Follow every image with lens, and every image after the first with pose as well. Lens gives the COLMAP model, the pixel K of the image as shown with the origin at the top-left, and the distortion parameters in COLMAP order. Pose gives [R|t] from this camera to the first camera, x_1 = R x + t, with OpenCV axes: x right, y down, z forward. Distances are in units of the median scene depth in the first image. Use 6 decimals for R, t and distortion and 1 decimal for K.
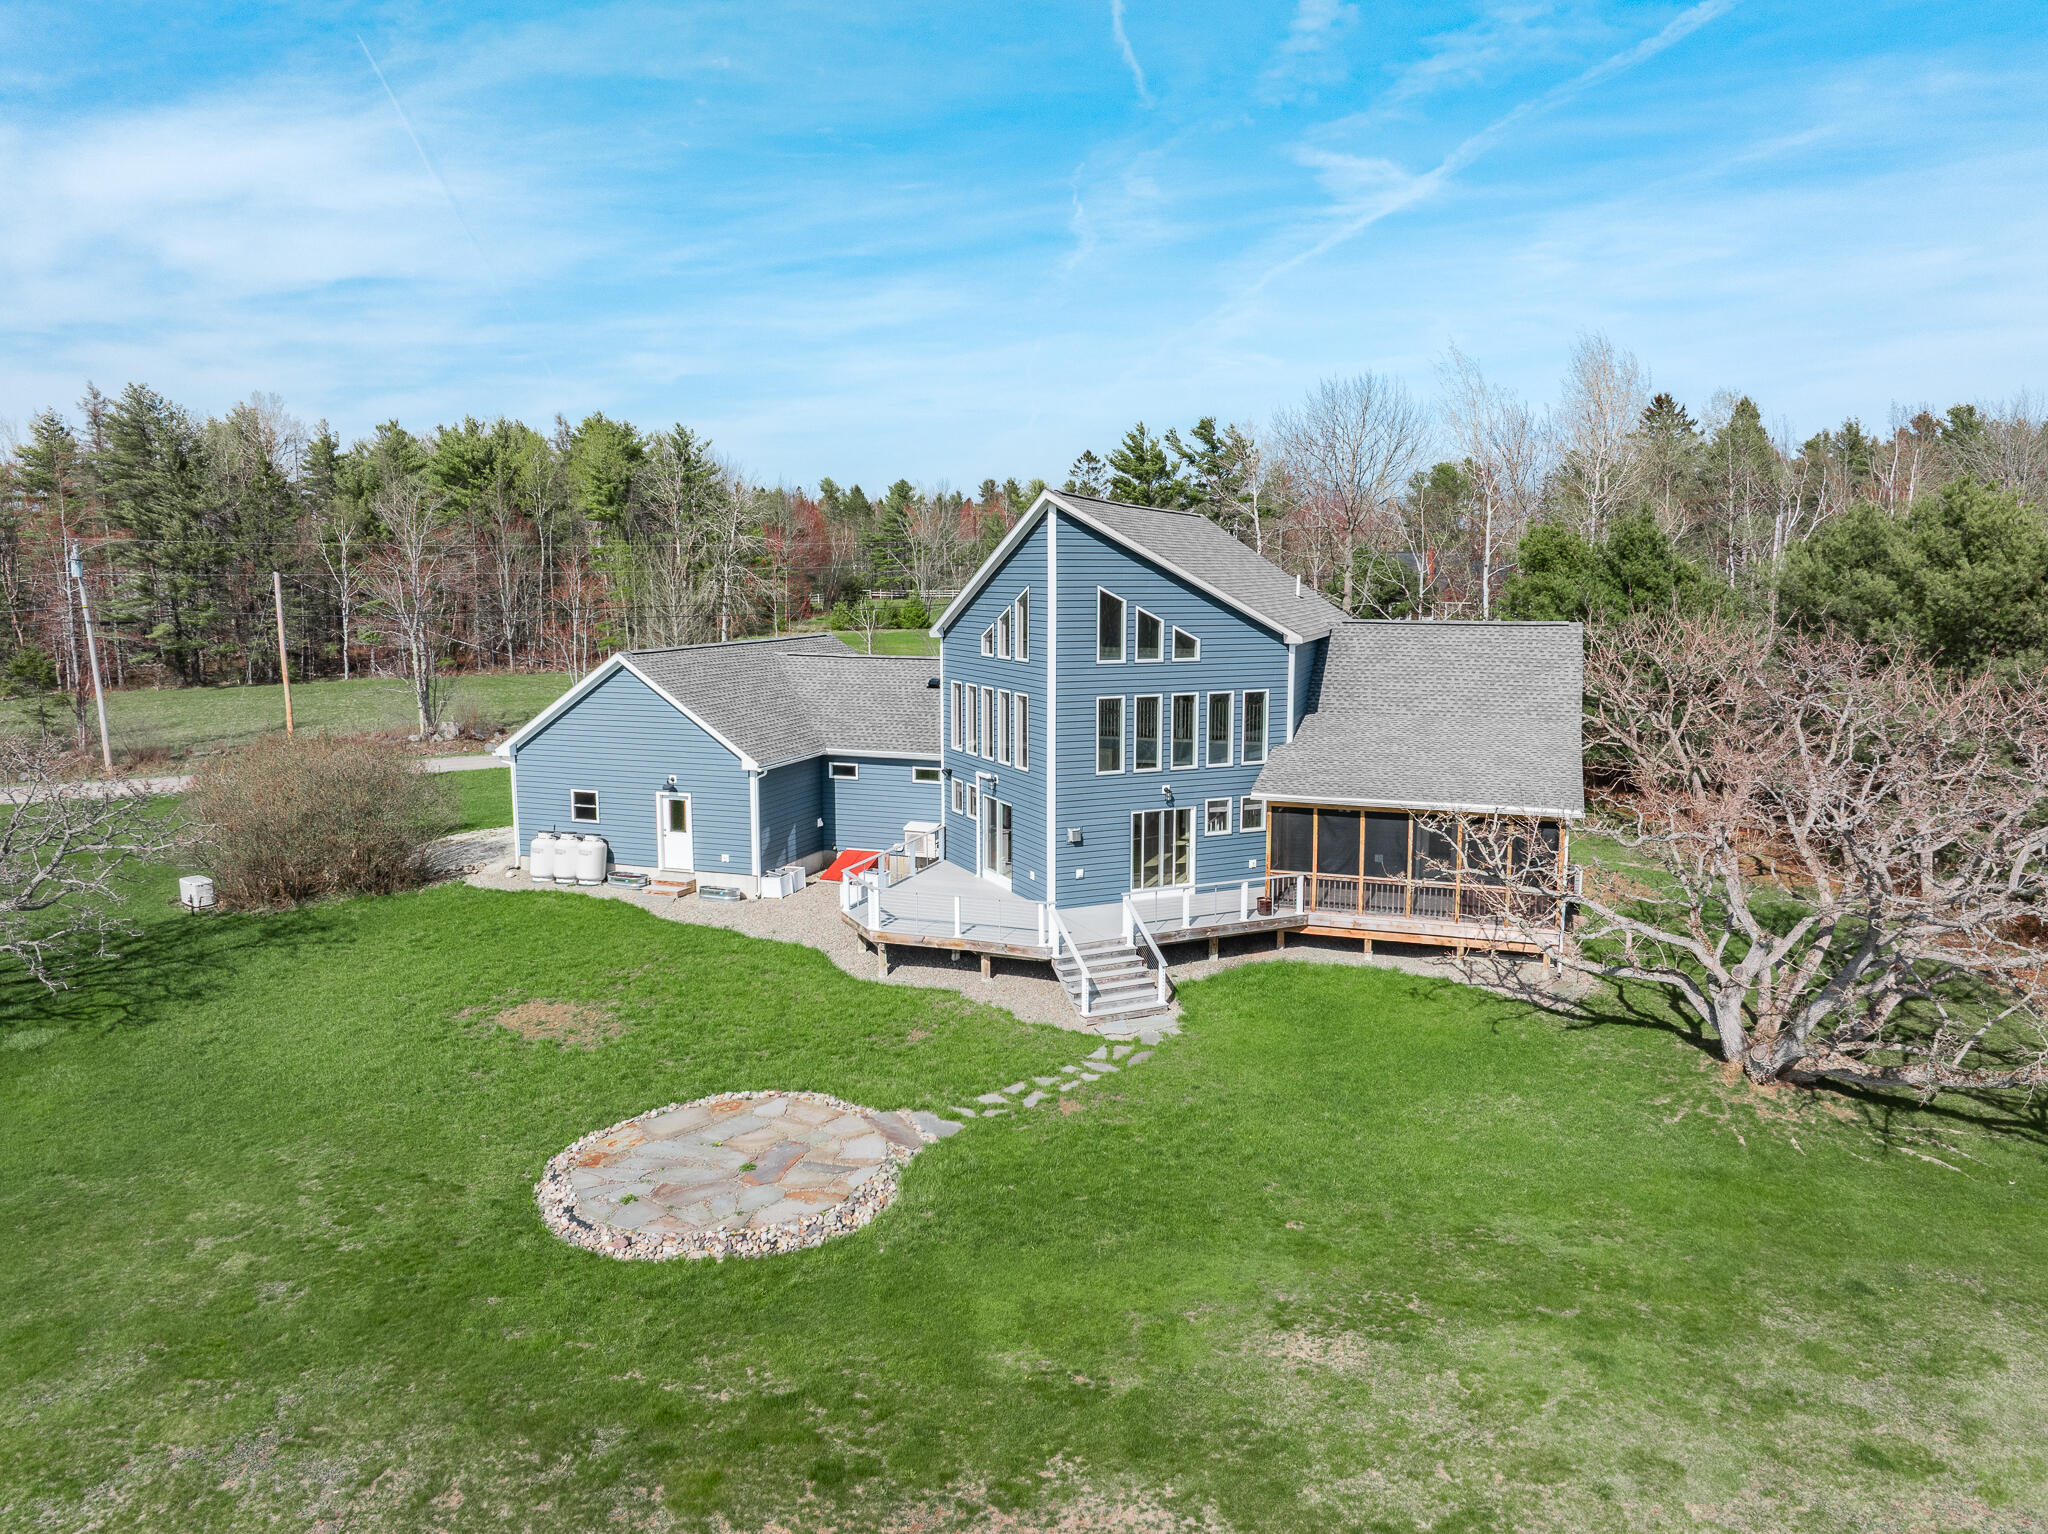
lens RADIAL K [[1502.5, 0, 961.4], [0, 1502.5, 709.2], [0, 0, 1]] dist [-0.048894, 0.003995]
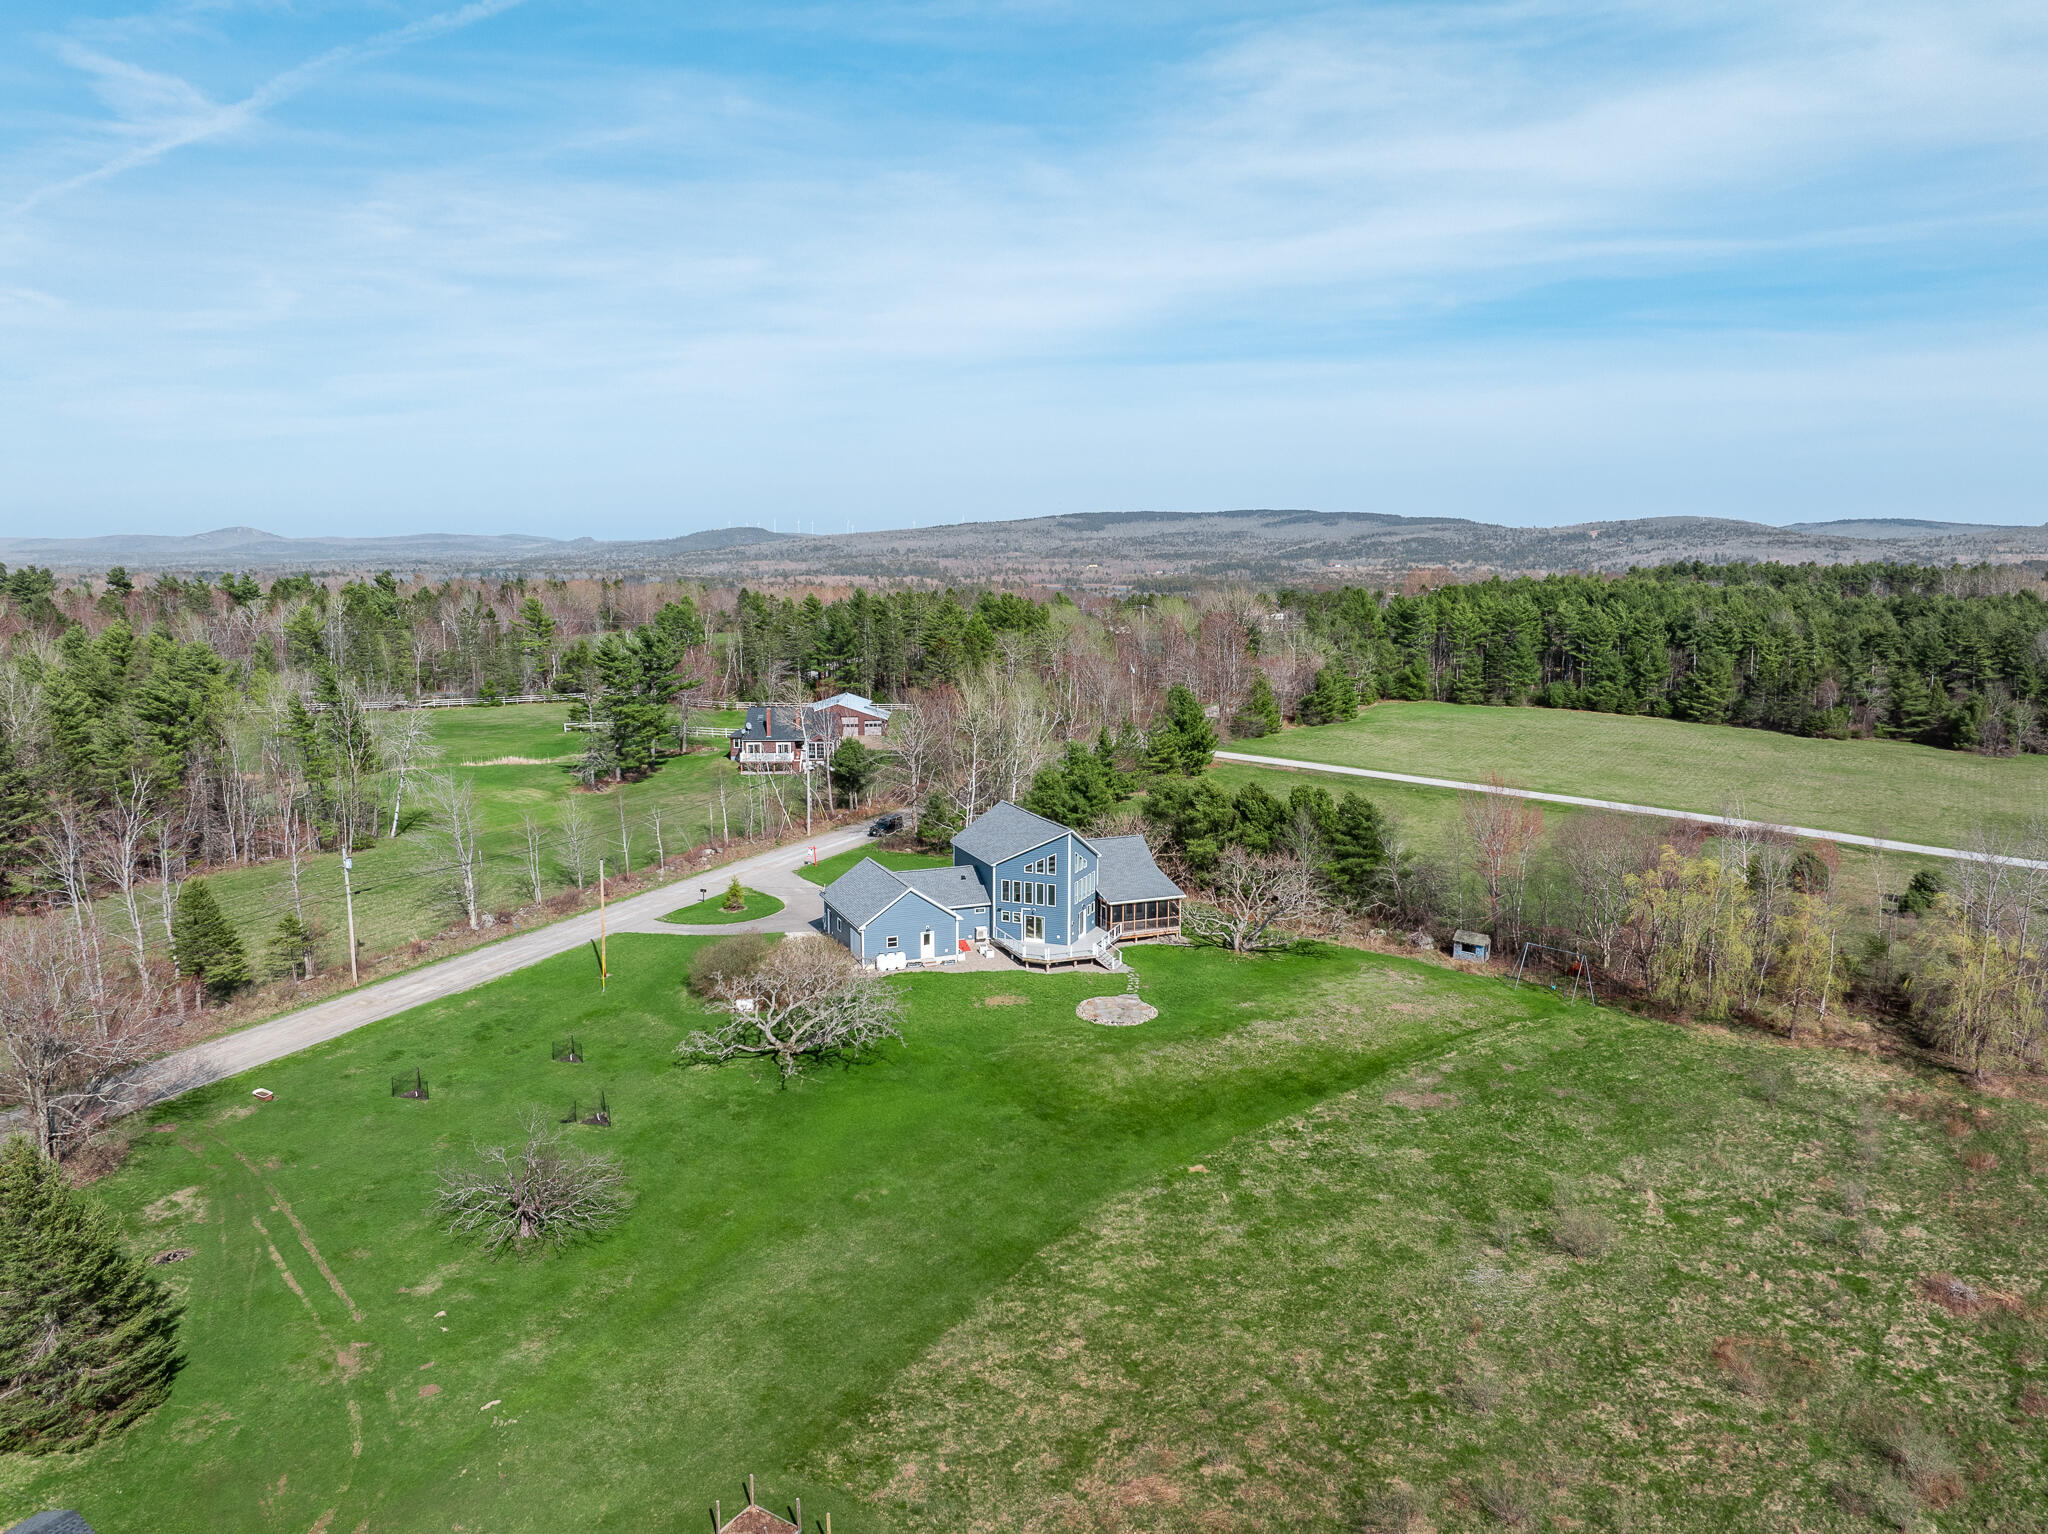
lens RADIAL K [[2007.4, 0, 963.6], [0, 2007.4, 766.0], [0, 0, 1]] dist [0.002580, -0.106998]
pose [[0.705022, -0.116814, 0.699499, -2.748215], [0.063580, 0.992780, 0.101709, -0.636048], [-0.706330, -0.027233, 0.707359, -1.744299]]
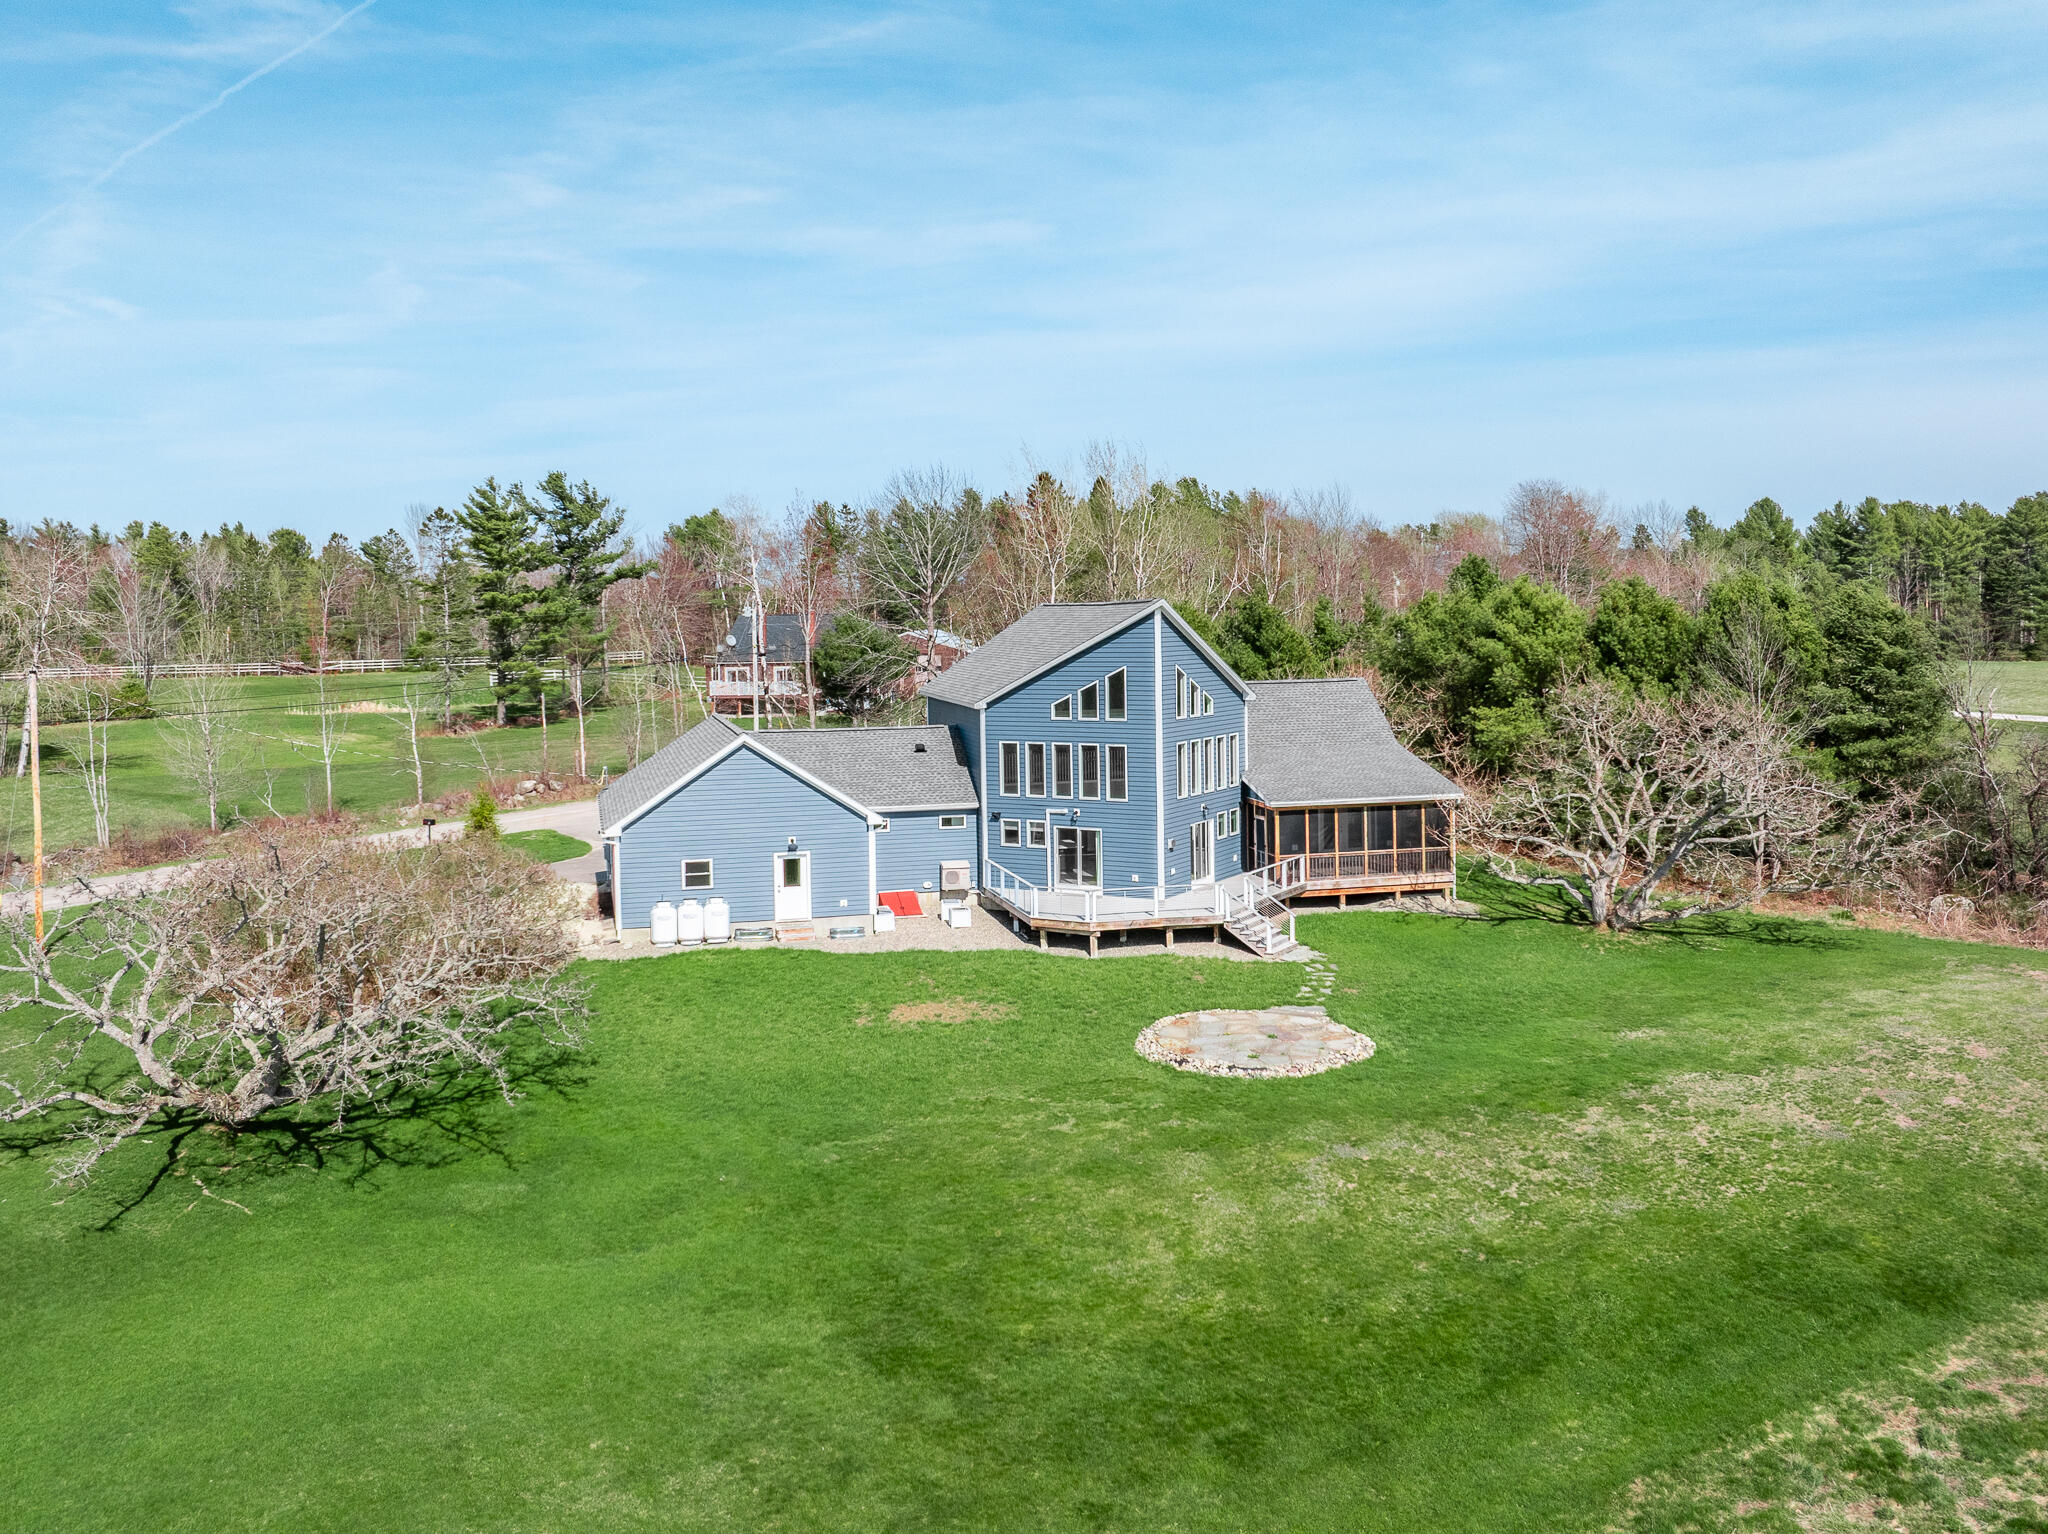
lens RADIAL K [[2007.4, 0, 963.6], [0, 2007.4, 766.0], [0, 0, 1]] dist [0.002580, -0.106998]
pose [[0.805491, -0.058567, 0.589706, -0.959814], [0.071586, 0.997434, 0.001280, -0.002635], [-0.588268, 0.041183, 0.807617, -0.312396]]
